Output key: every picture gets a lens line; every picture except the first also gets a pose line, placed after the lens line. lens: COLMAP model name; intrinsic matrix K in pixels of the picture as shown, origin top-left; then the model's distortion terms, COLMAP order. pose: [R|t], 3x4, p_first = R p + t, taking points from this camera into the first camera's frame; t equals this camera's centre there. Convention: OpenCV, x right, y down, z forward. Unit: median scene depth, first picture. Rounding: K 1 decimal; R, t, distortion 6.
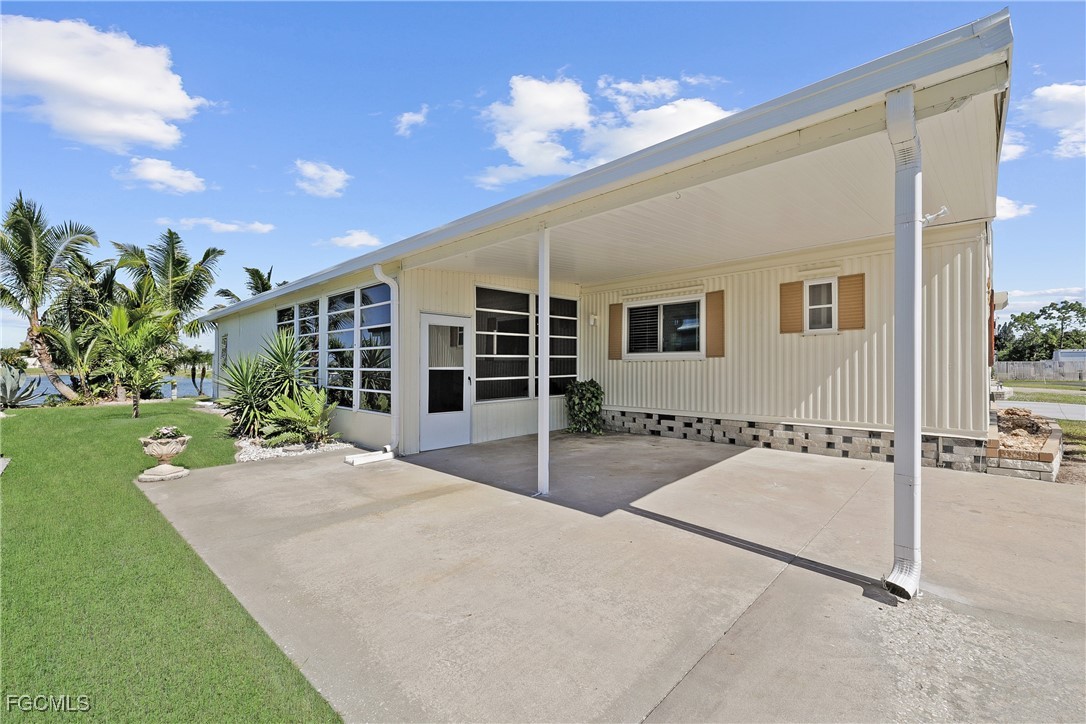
lens RADIAL K [[463.4, 0, 543.8], [0, 463.4, 357.7], [0, 0, 1]] dist [0.000576, 0.000265]
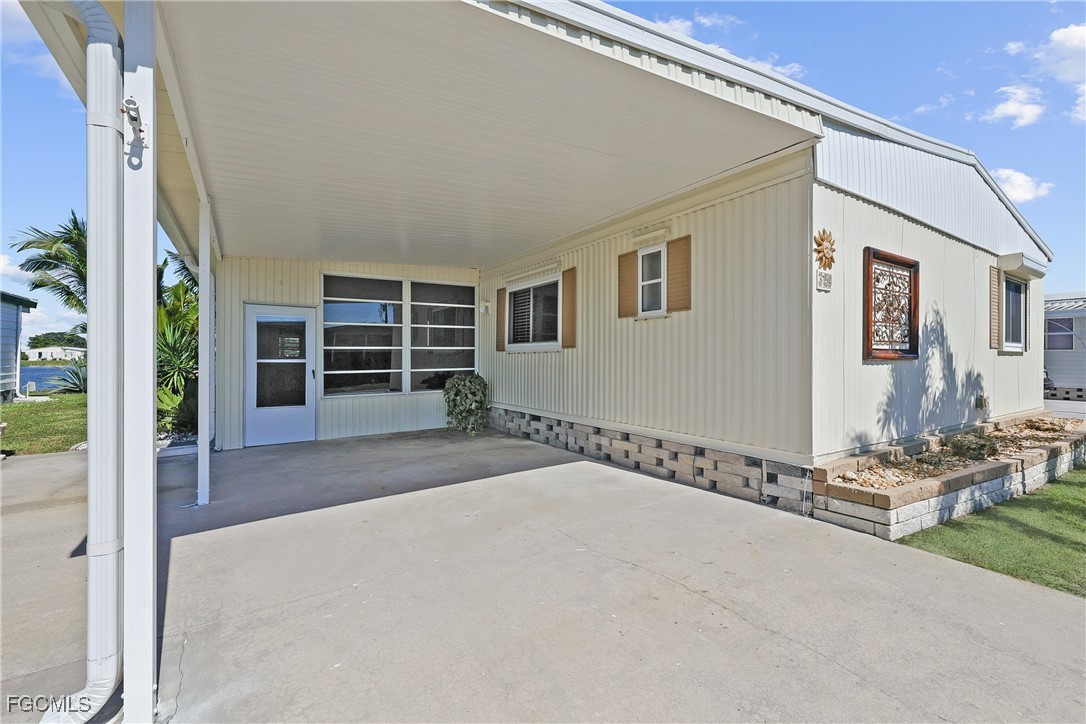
lens RADIAL K [[461.6, 0, 536.8], [0, 461.6, 352.4], [0, 0, 1]] dist [0.001268, 0.000409]
pose [[0.975255, -0.001915, -0.221075, 0.488937], [0.003143, 0.999982, 0.005204, 0.002102], [0.221061, -0.005770, 0.975243, 0.174232]]
